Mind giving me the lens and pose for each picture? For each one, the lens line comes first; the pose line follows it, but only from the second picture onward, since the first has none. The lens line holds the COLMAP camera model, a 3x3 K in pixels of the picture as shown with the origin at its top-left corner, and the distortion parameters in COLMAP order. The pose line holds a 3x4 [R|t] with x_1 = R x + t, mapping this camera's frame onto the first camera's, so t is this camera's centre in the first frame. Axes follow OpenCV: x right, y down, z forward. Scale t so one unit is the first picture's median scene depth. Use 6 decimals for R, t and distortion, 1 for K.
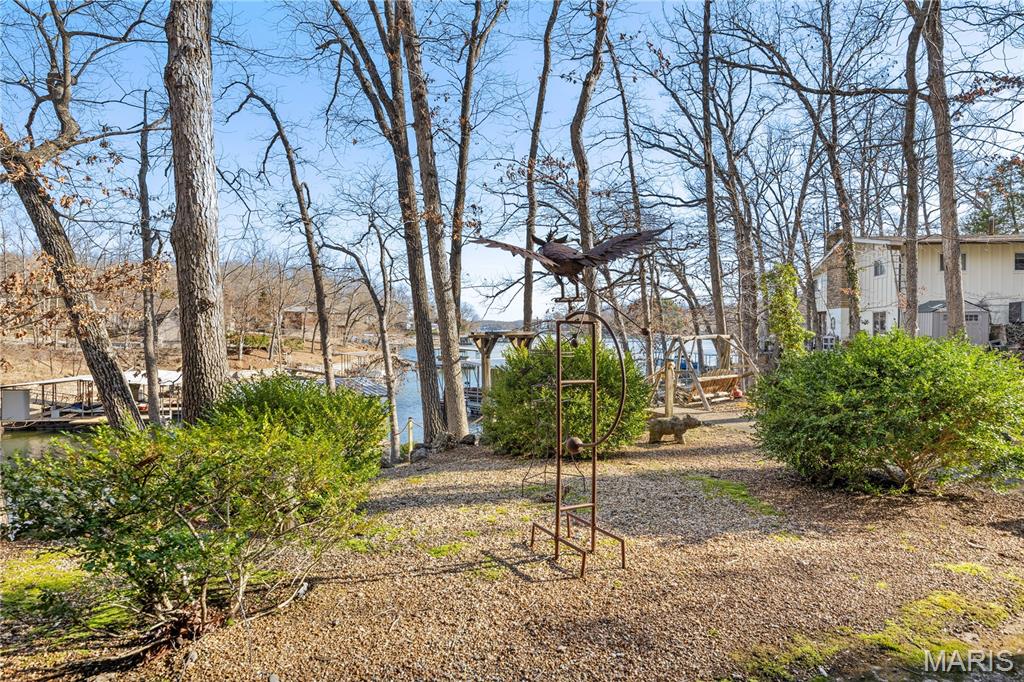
lens RADIAL K [[570.3, 0, 508.1], [0, 570.3, 337.1], [0, 0, 1]] dist [-0.002478, -0.001198]
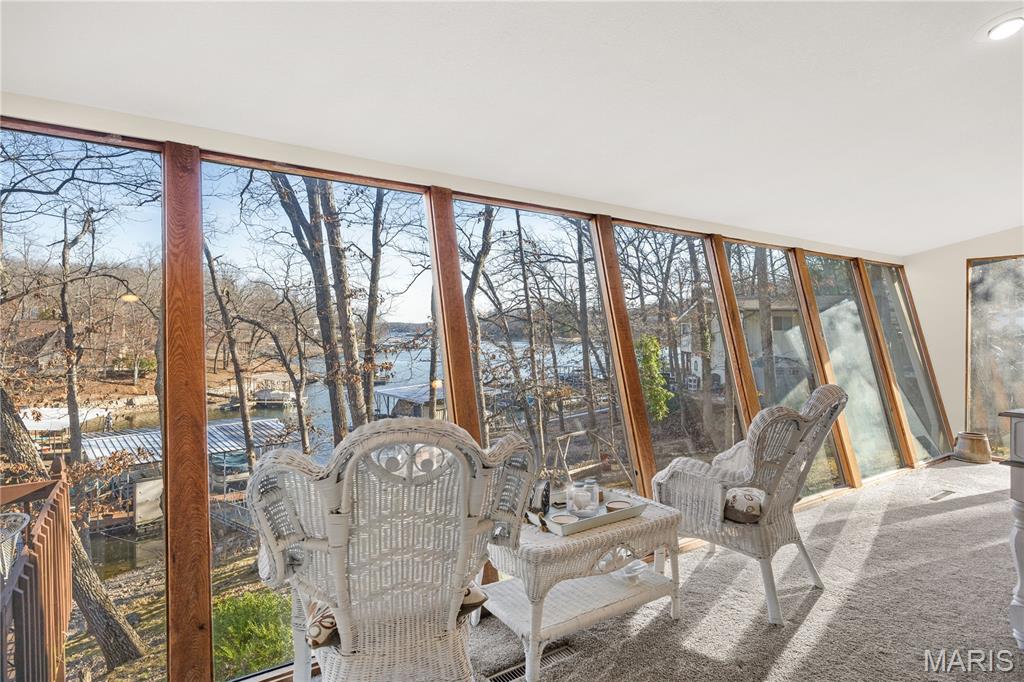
lens RADIAL K [[553.9, 0, 512.0], [0, 553.9, 341.0], [0, 0, 1]] dist [-0.001726, -0.000326]
pose [[0.985765, -0.007692, 0.167953, 0.003054], [0.006893, 0.999962, 0.005341, -0.128301], [-0.167988, -0.004107, 0.985781, -0.103804]]
